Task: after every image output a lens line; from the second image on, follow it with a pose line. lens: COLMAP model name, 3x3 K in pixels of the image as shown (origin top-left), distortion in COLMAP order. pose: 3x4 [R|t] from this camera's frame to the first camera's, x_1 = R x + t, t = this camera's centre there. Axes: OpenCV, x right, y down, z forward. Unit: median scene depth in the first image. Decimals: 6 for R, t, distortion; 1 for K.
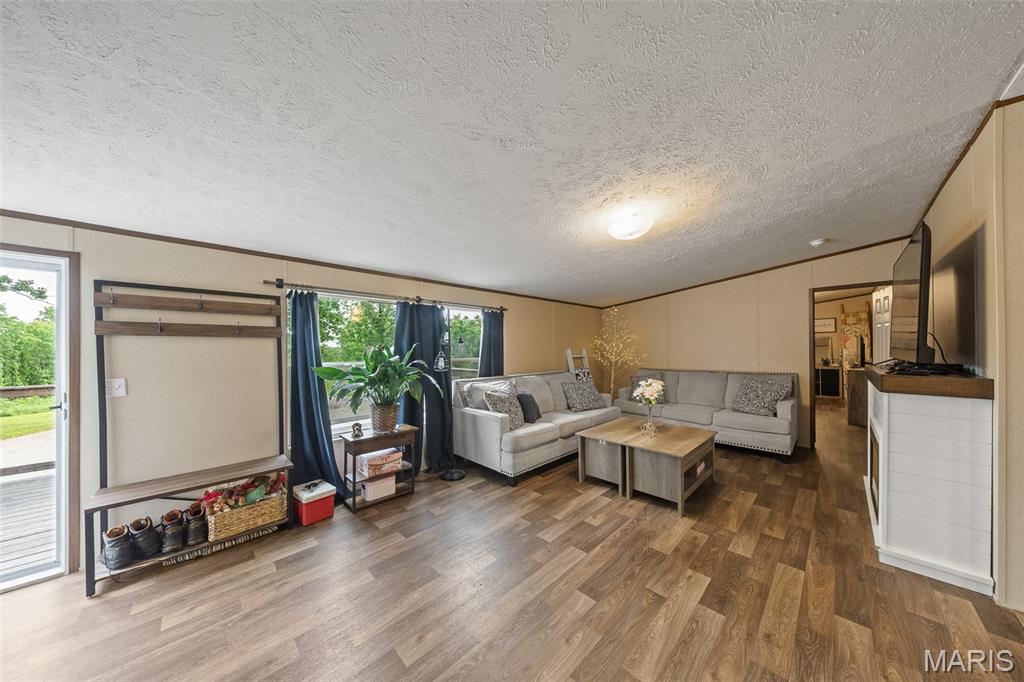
lens RADIAL K [[310.5, 0, 505.5], [0, 310.5, 350.0], [0, 0, 1]] dist [-0.003267, -0.000471]
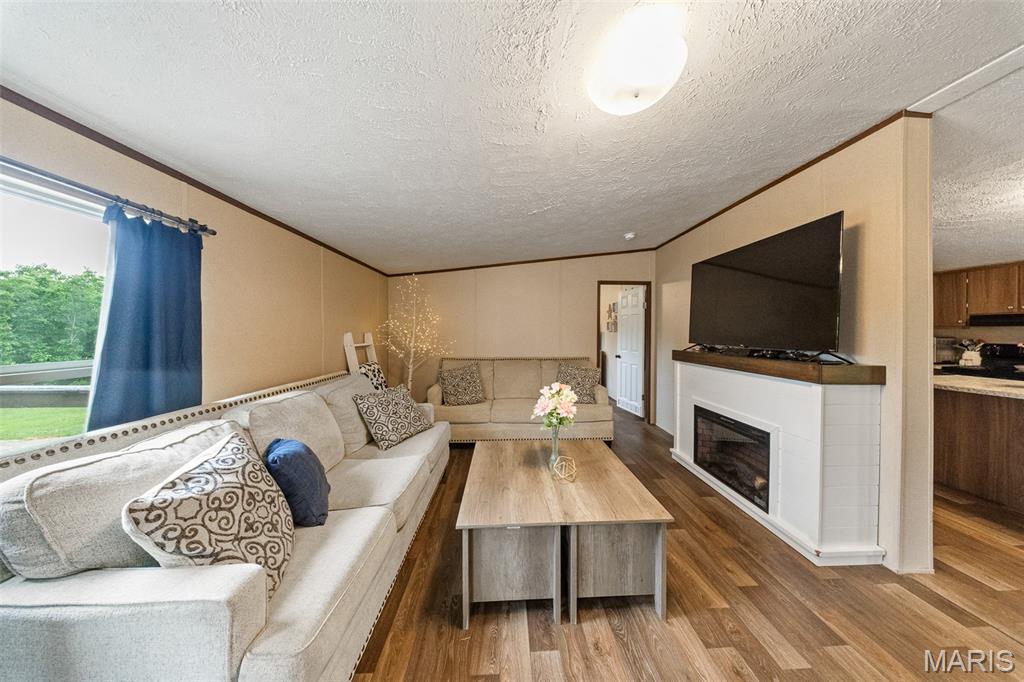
lens RADIAL K [[310.5, 0, 520.2], [0, 310.5, 334.1], [0, 0, 1]] dist [-0.003267, -0.000471]
pose [[0.654590, 0.005674, 0.755963, -0.053629], [-0.006433, 0.999977, -0.001935, -0.004654], [-0.755957, -0.003597, 0.654611, 0.668545]]
